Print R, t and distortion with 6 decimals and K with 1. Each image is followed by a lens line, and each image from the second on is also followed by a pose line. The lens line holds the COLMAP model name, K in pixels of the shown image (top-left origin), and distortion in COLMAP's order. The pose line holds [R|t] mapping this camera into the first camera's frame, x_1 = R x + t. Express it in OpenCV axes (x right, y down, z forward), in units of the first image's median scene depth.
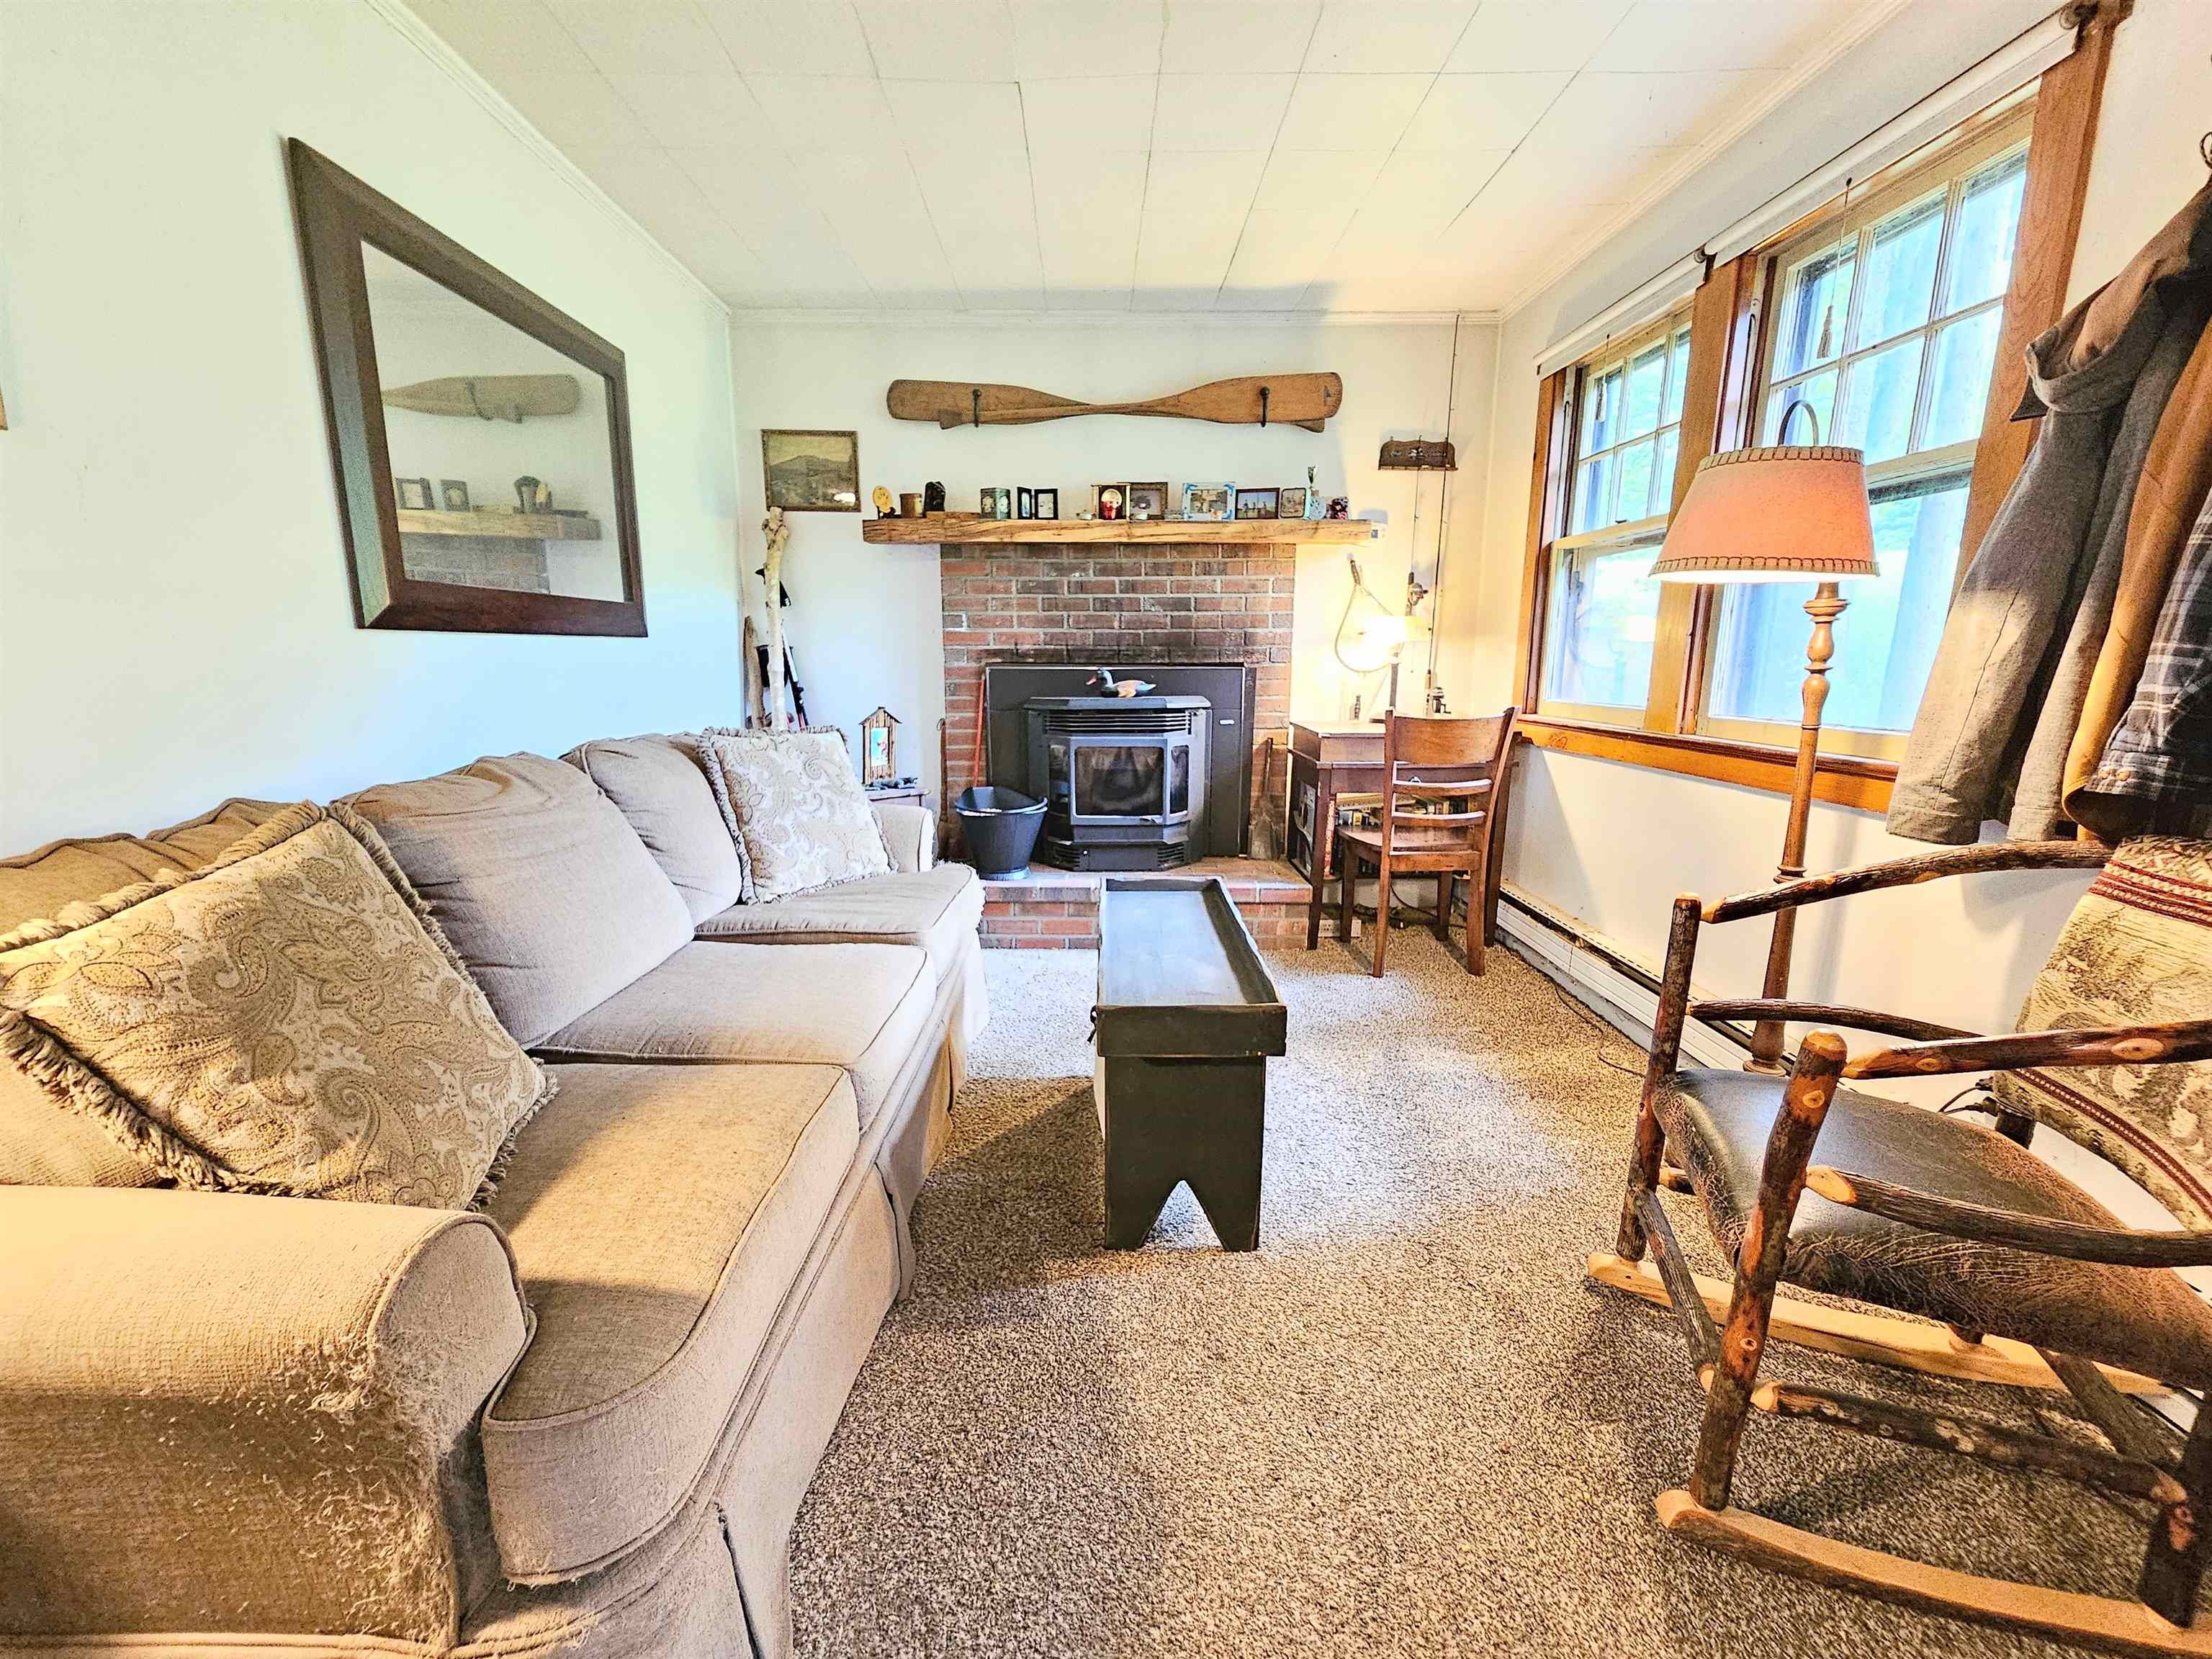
lens RADIAL K [[914.9, 0, 1092.1], [0, 914.9, 844.3], [0, 0, 1]] dist [0.002622, -0.001013]
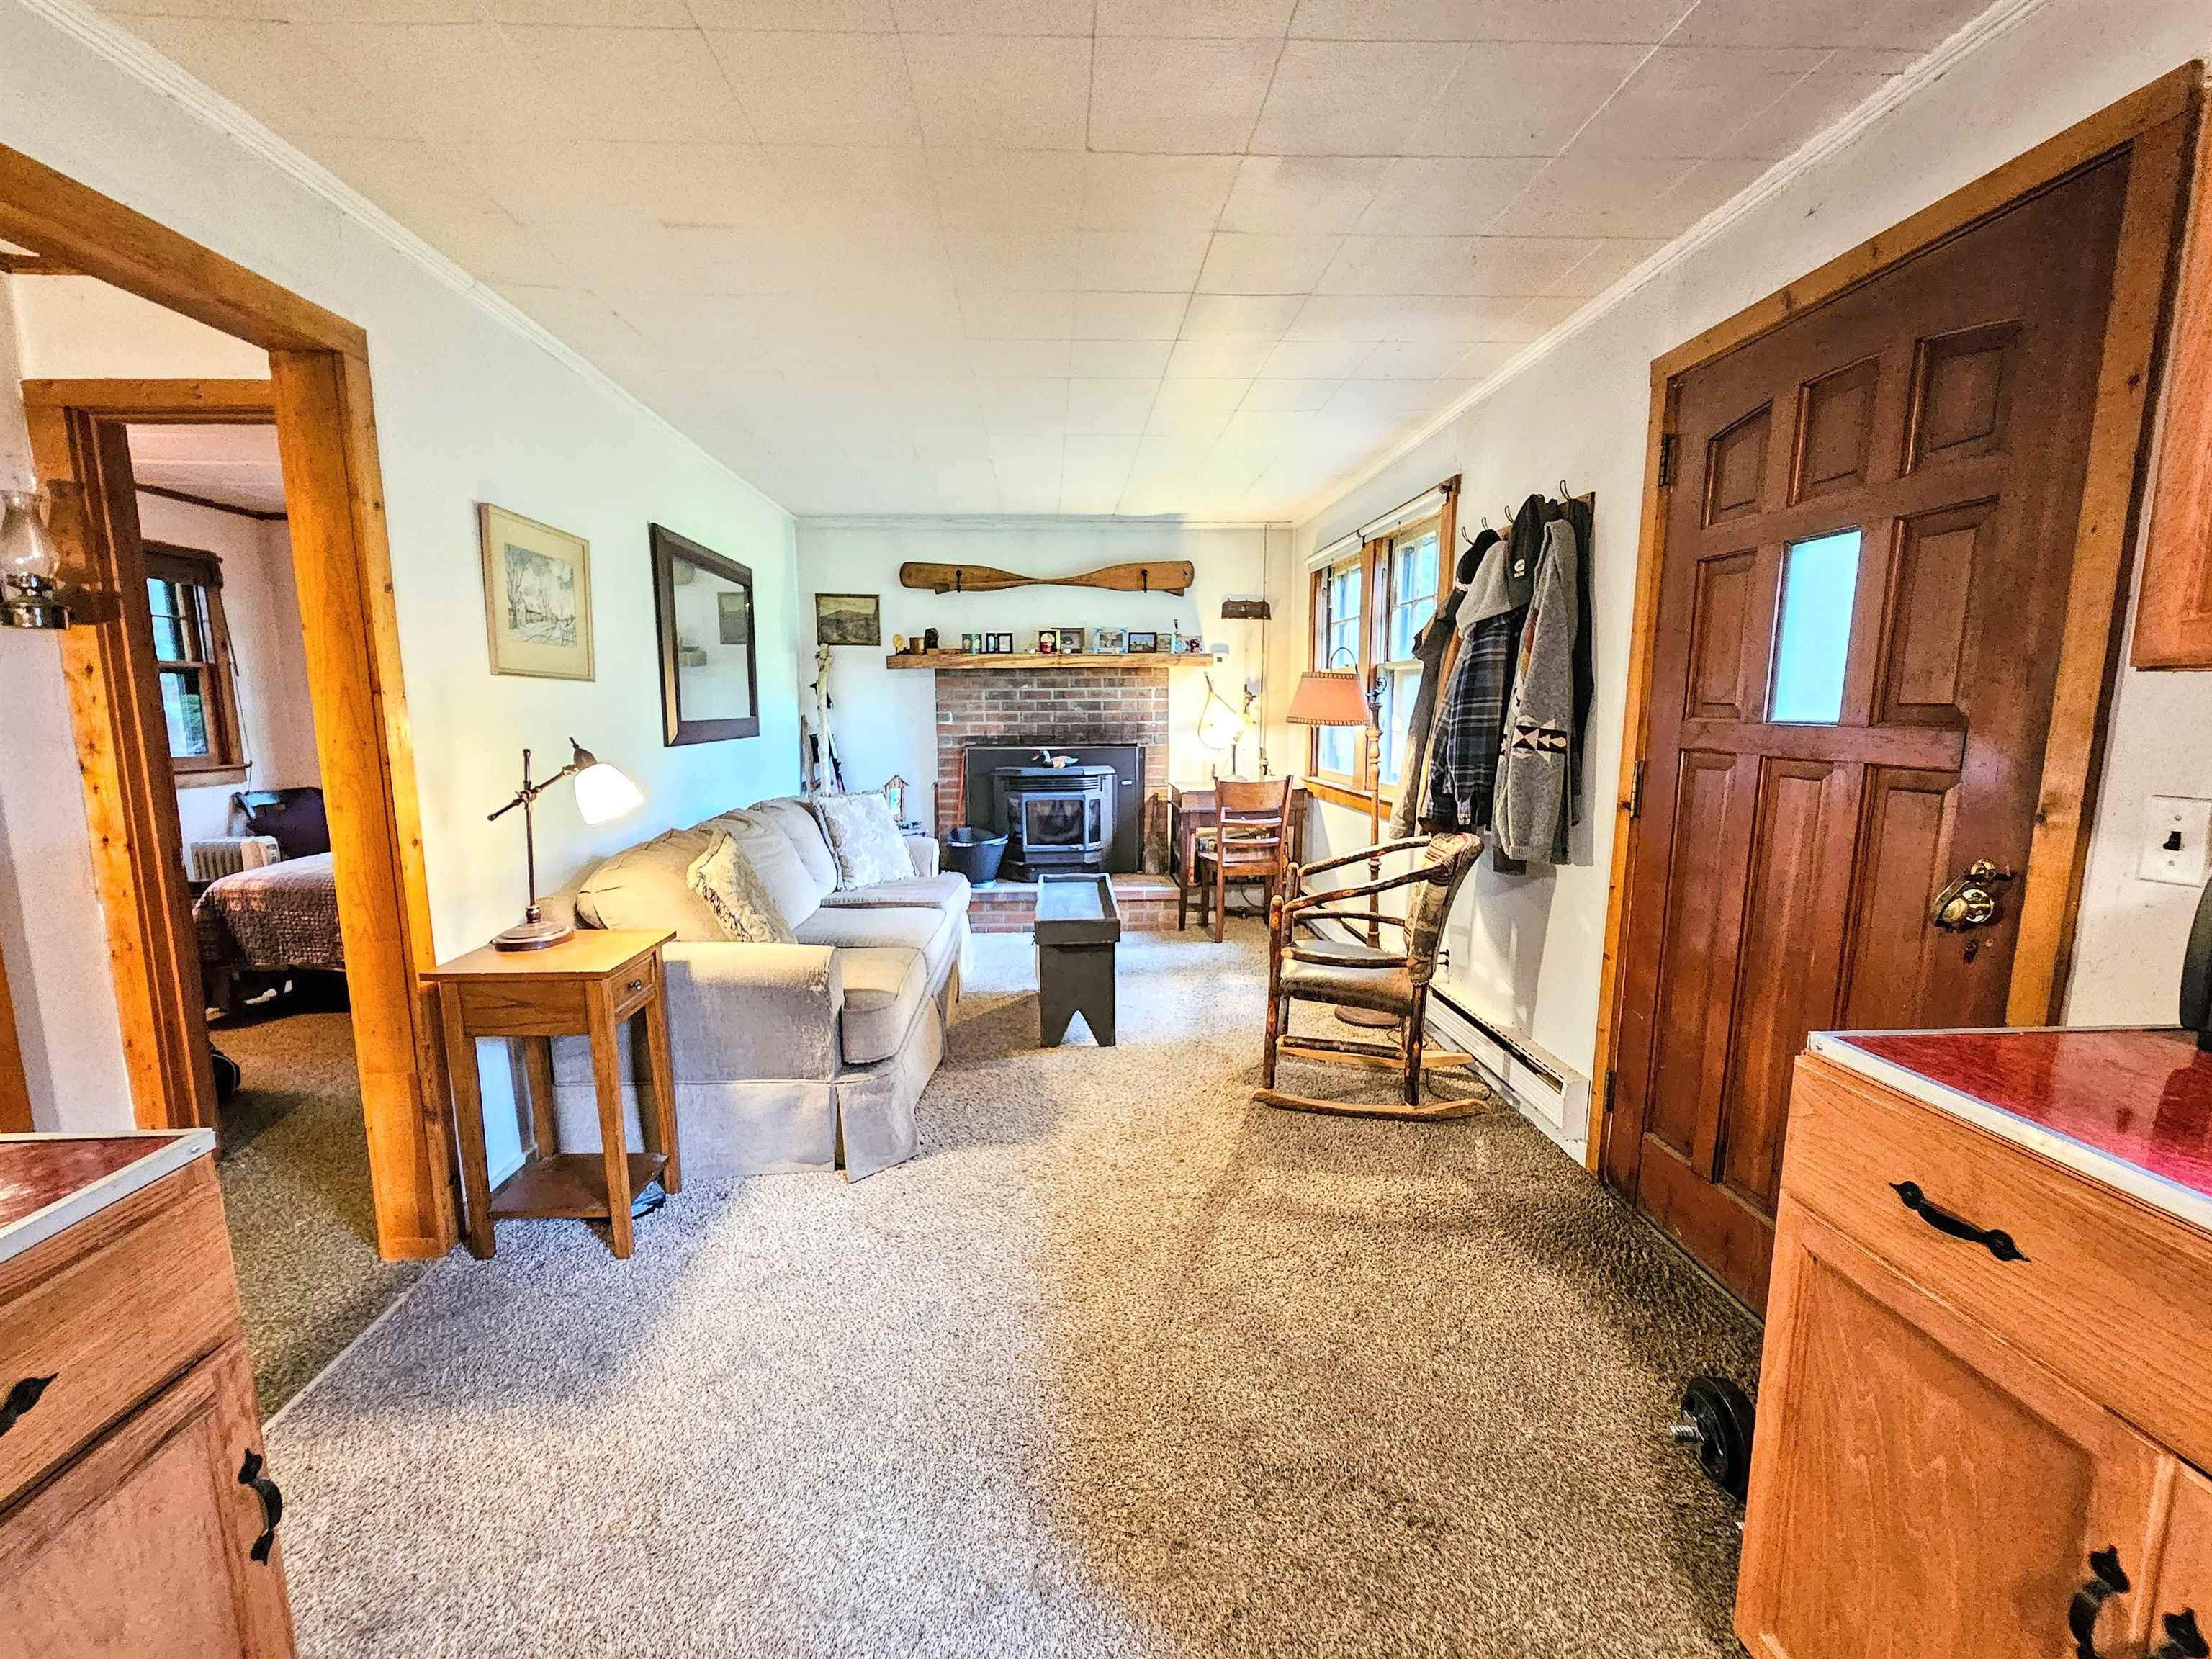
lens RADIAL K [[914.9, 0, 1093.2], [0, 914.9, 841.1], [0, 0, 1]] dist [0.002622, -0.001013]
pose [[0.998659, -0.012202, 0.050304, 0.016815], [0.015062, 0.998268, -0.056867, 0.049905], [-0.049523, 0.057548, 0.997114, -0.525525]]
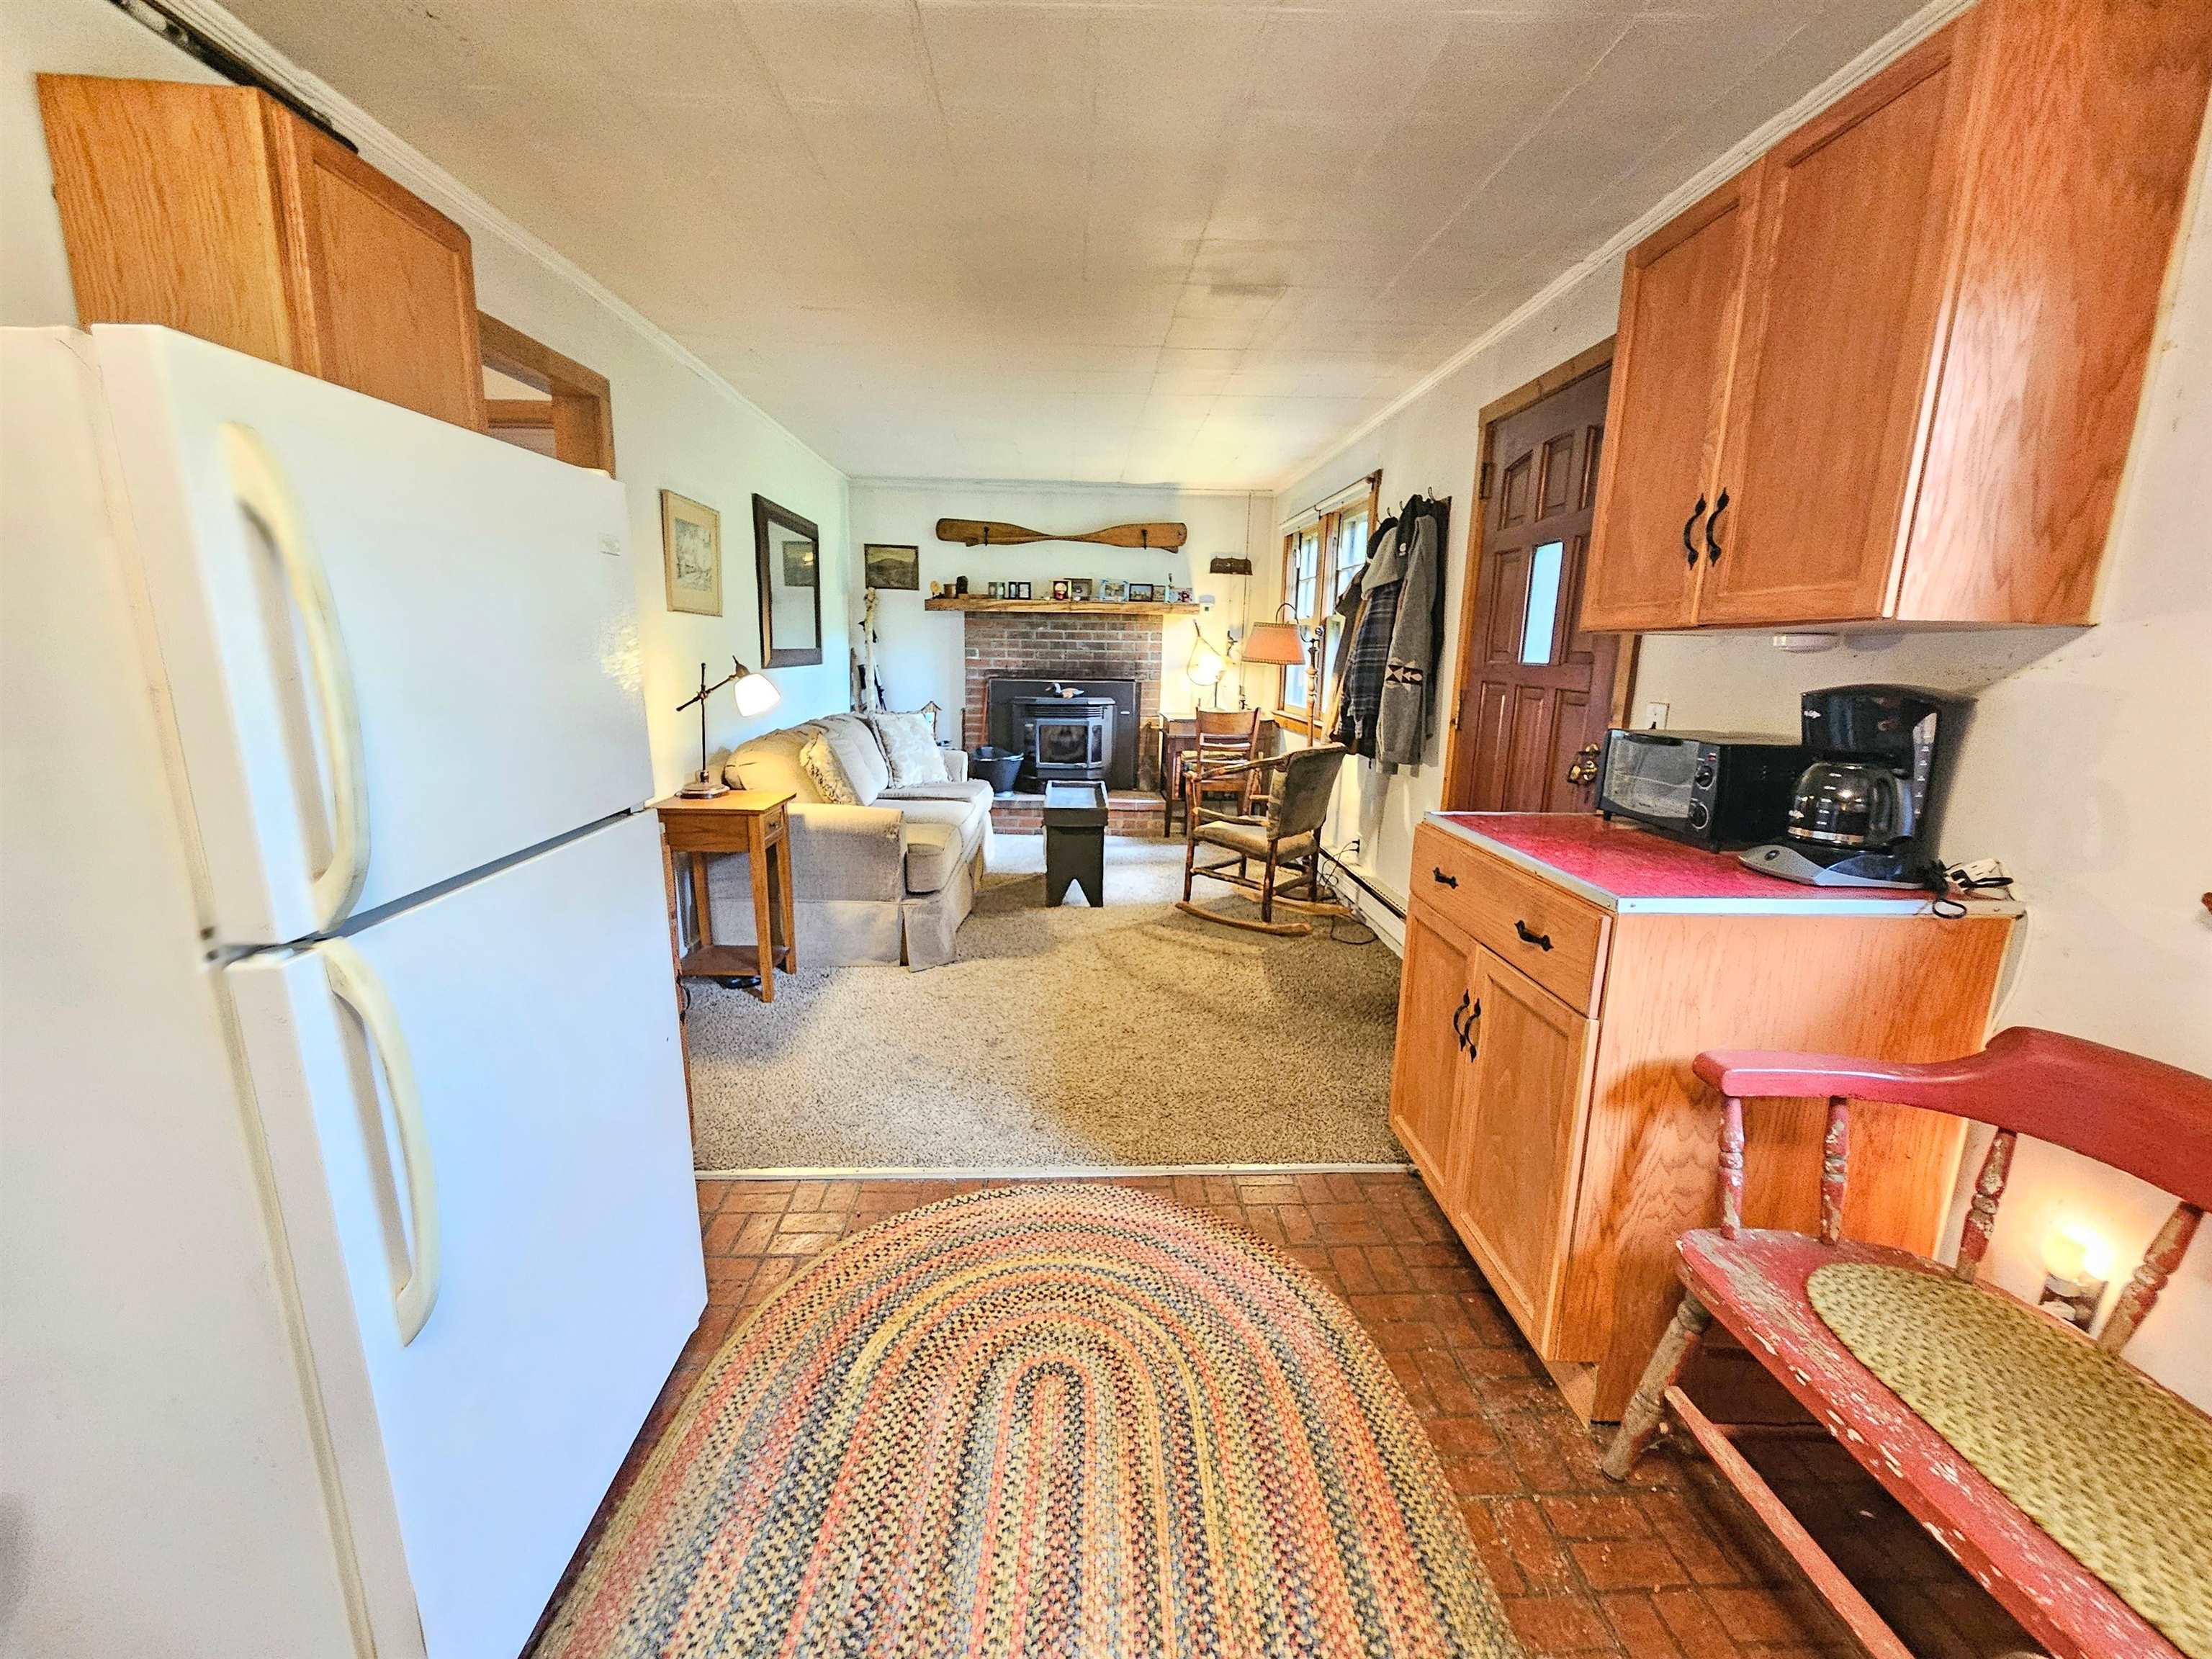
lens RADIAL K [[914.9, 0, 1093.3], [0, 914.9, 845.3], [0, 0, 1]] dist [0.002622, -0.001013]
pose [[0.999269, 0.011165, 0.036554, 0.026071], [-0.011441, 0.999908, 0.007347, 0.119593], [-0.036469, -0.007760, 0.999305, -0.831160]]
